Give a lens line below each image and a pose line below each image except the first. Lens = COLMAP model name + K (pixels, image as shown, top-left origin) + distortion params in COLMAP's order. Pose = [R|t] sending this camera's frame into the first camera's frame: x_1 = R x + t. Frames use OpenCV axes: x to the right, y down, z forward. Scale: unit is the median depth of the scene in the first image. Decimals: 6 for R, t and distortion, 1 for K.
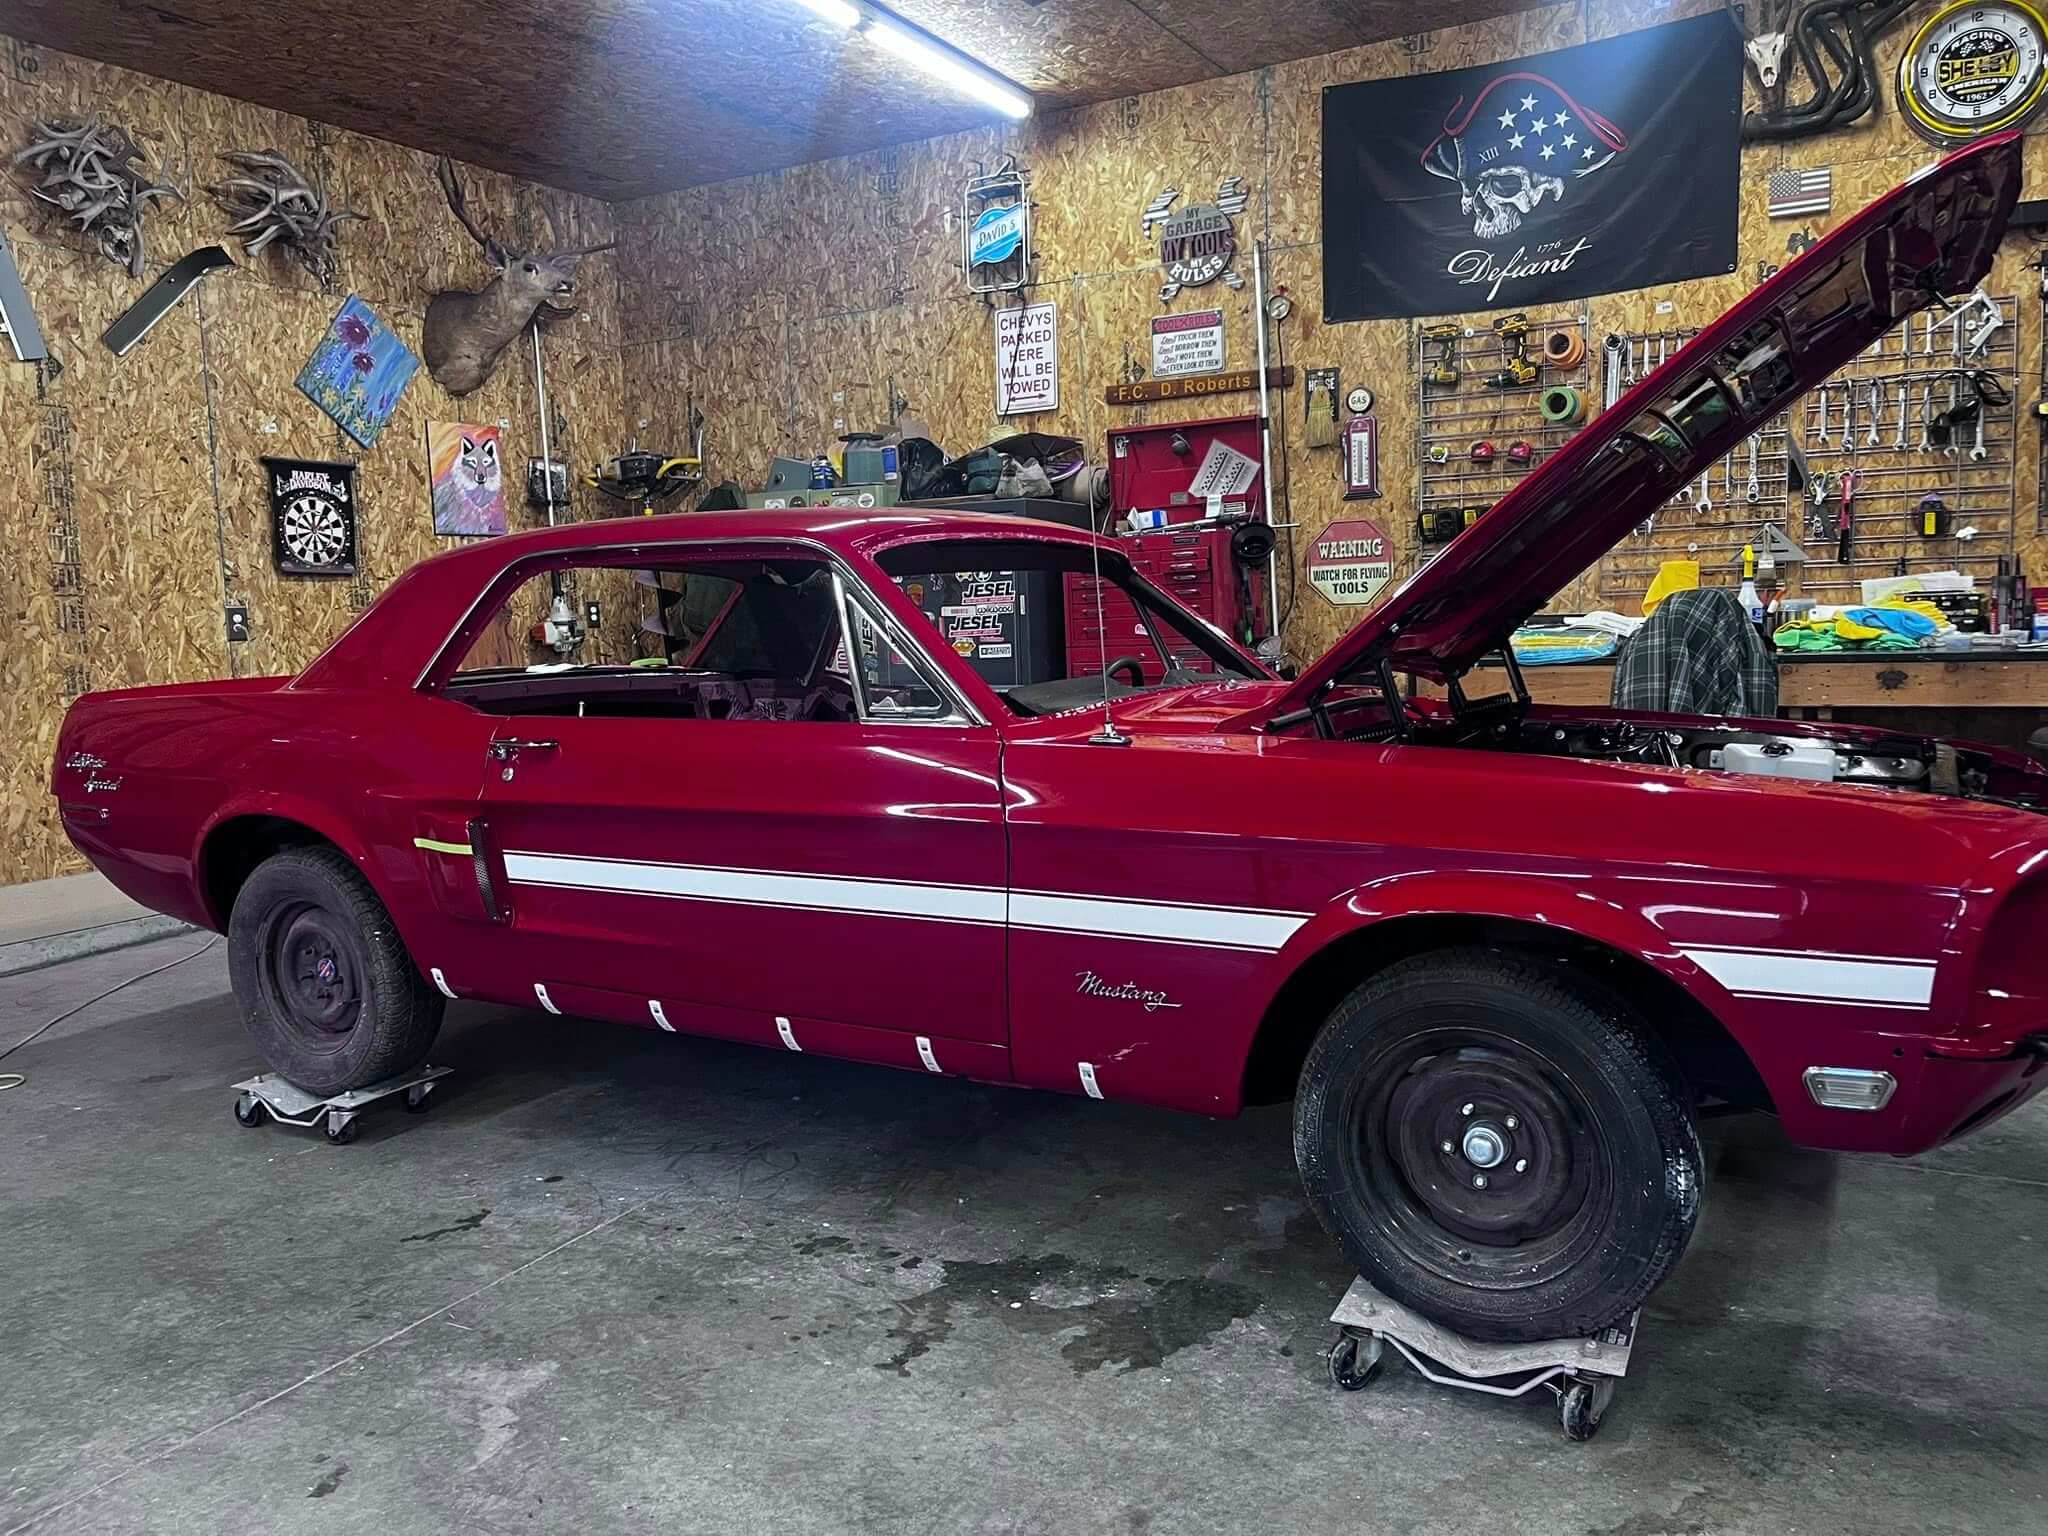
lens RADIAL K [[1486.4, 0, 1030.5], [0, 1486.4, 793.0], [0, 0, 1]] dist [0.028208, -0.048009]
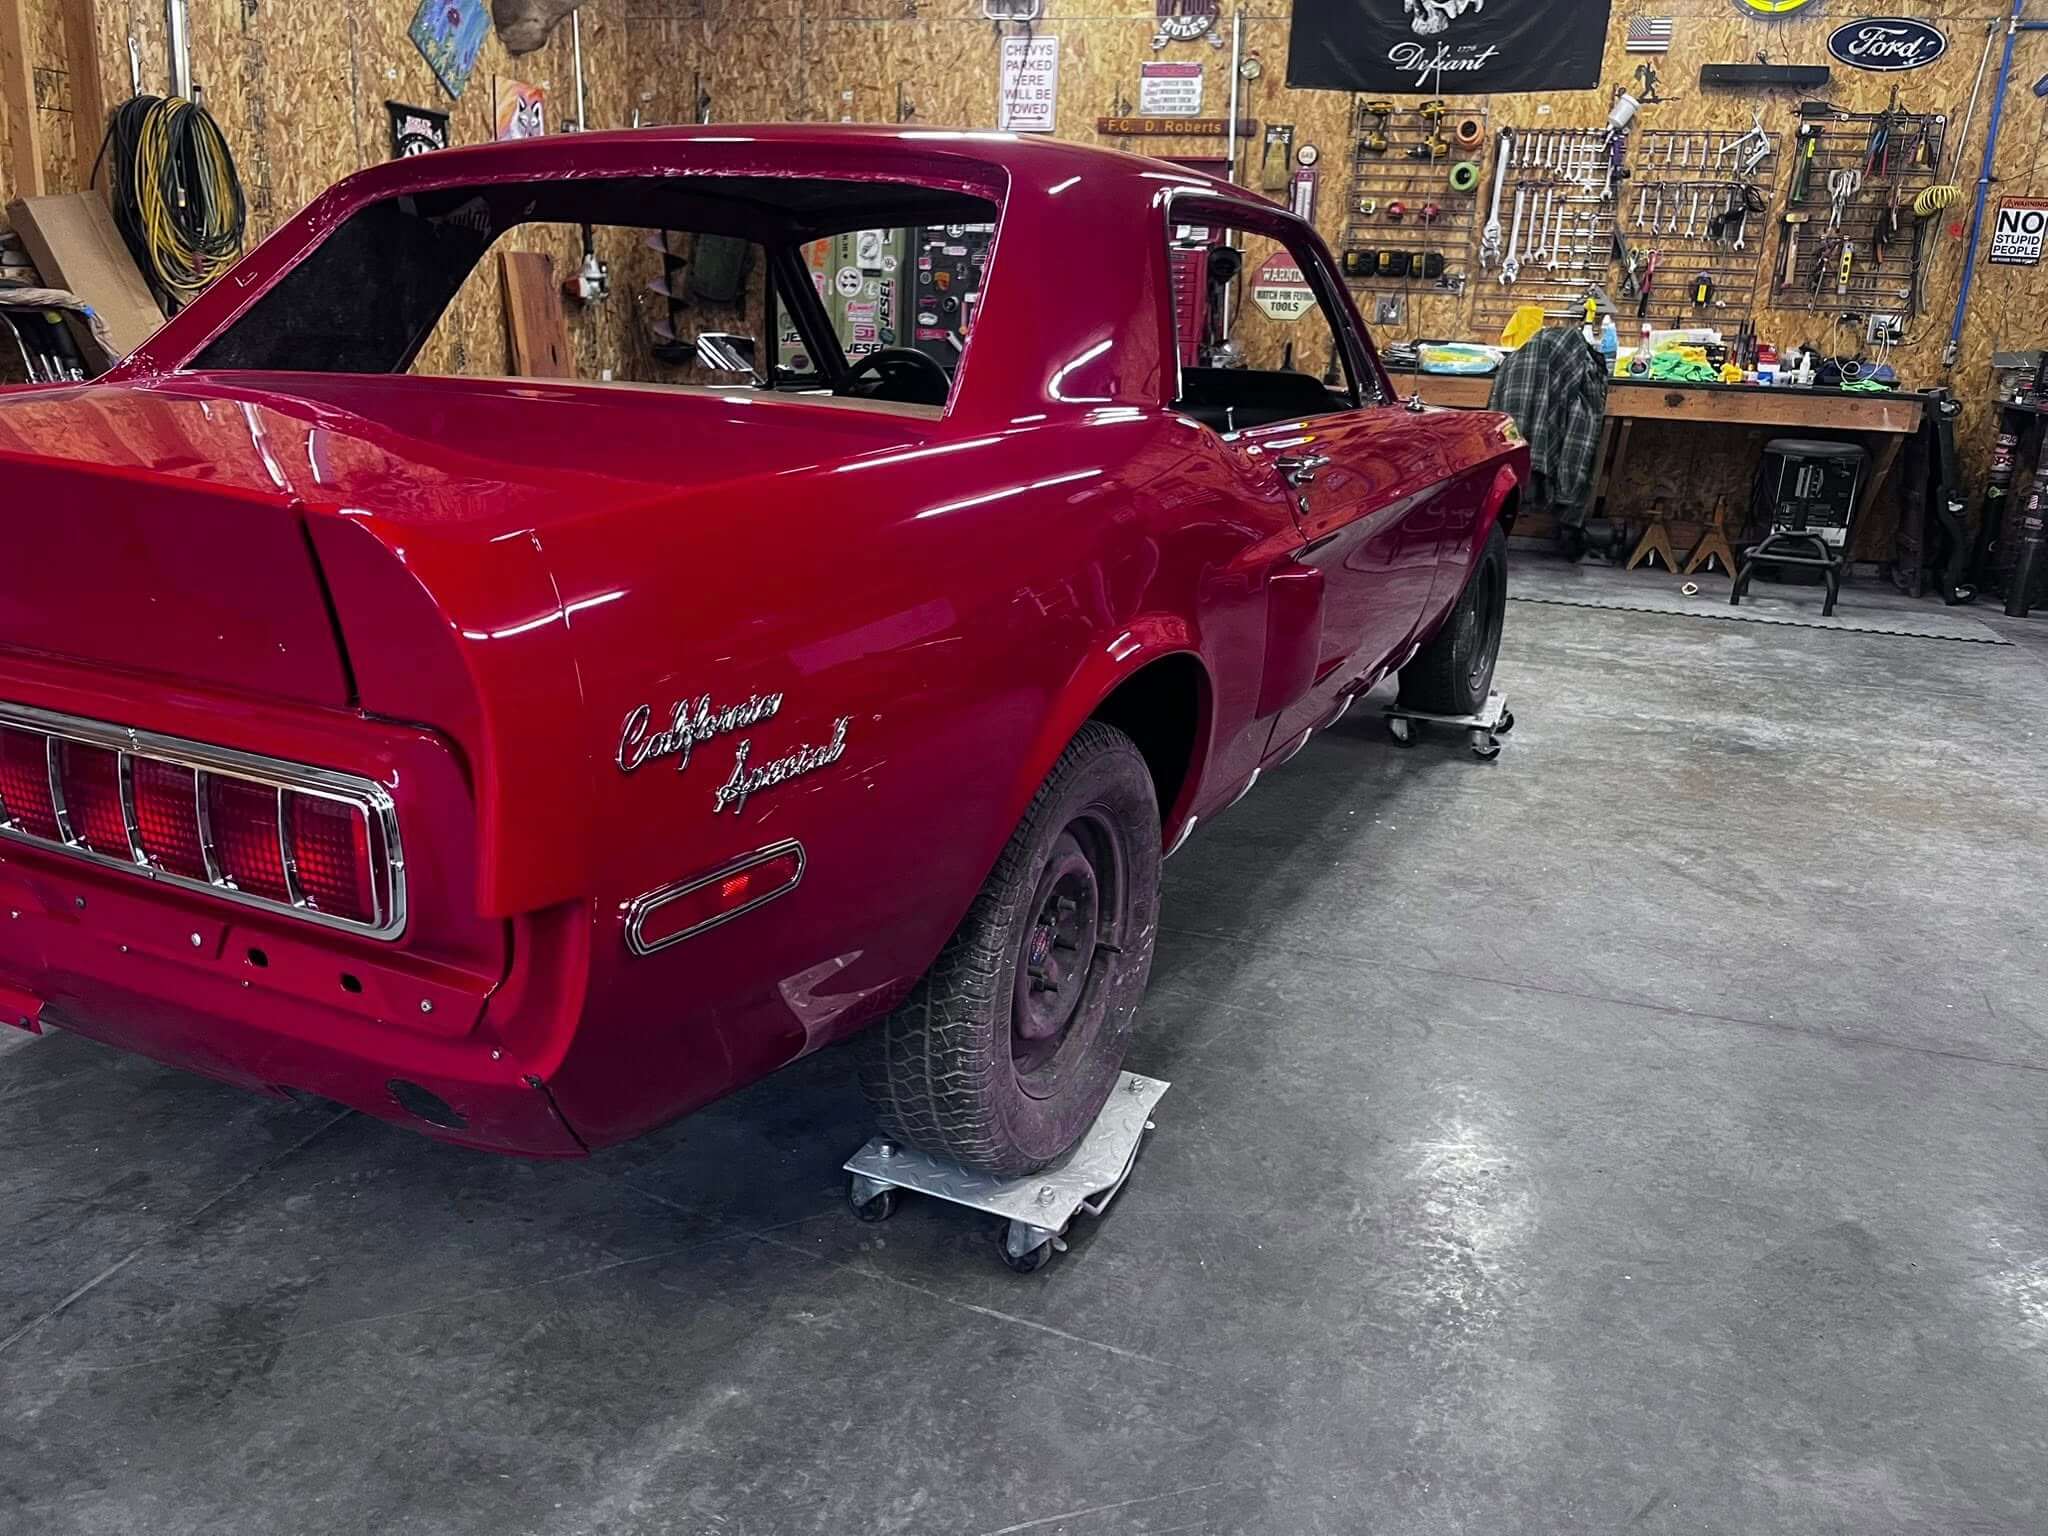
lens RADIAL K [[1450.3, 0, 1030.6], [0, 1450.3, 776.6], [0, 0, 1]] dist [0.084255, -0.118511]
pose [[0.974808, 0.014366, 0.222581, -0.279164], [-0.054114, 0.983341, 0.173530, 0.055294], [-0.216380, -0.181203, 0.959346, -0.253771]]
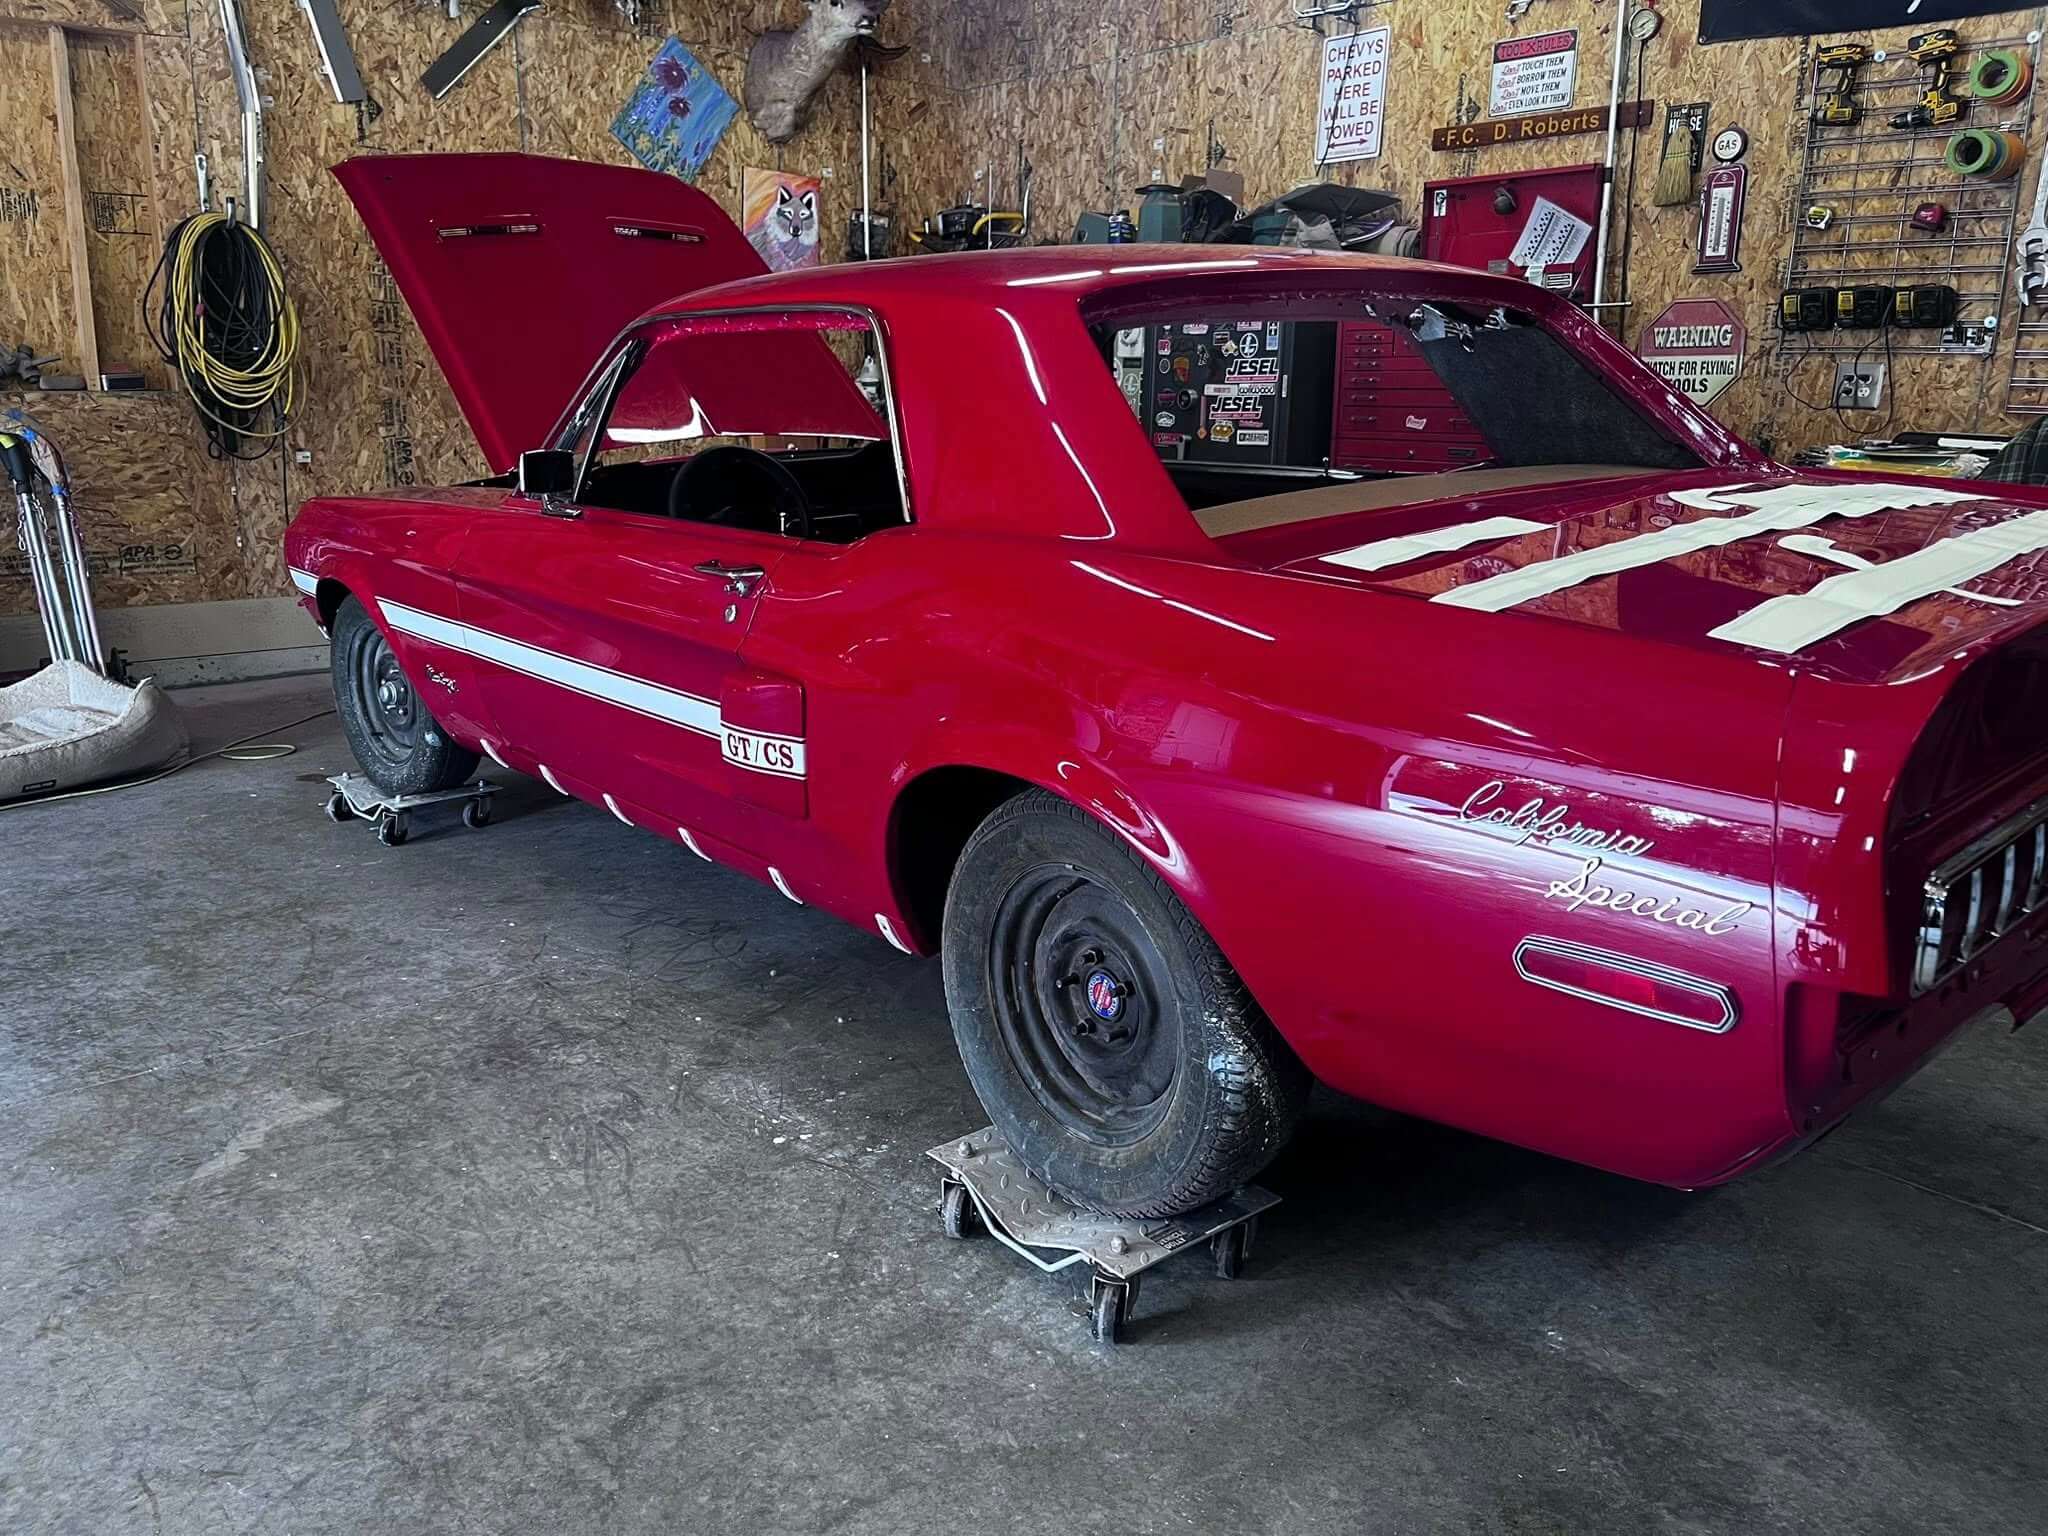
lens RADIAL K [[1486.4, 0, 1030.5], [0, 1486.4, 793.0], [0, 0, 1]] dist [0.028208, -0.048009]
pose [[0.938973, 0.137150, -0.315467, 0.165289], [-0.091085, 0.983476, 0.156457, -0.012701], [0.331712, -0.118175, 0.935950, 0.084249]]
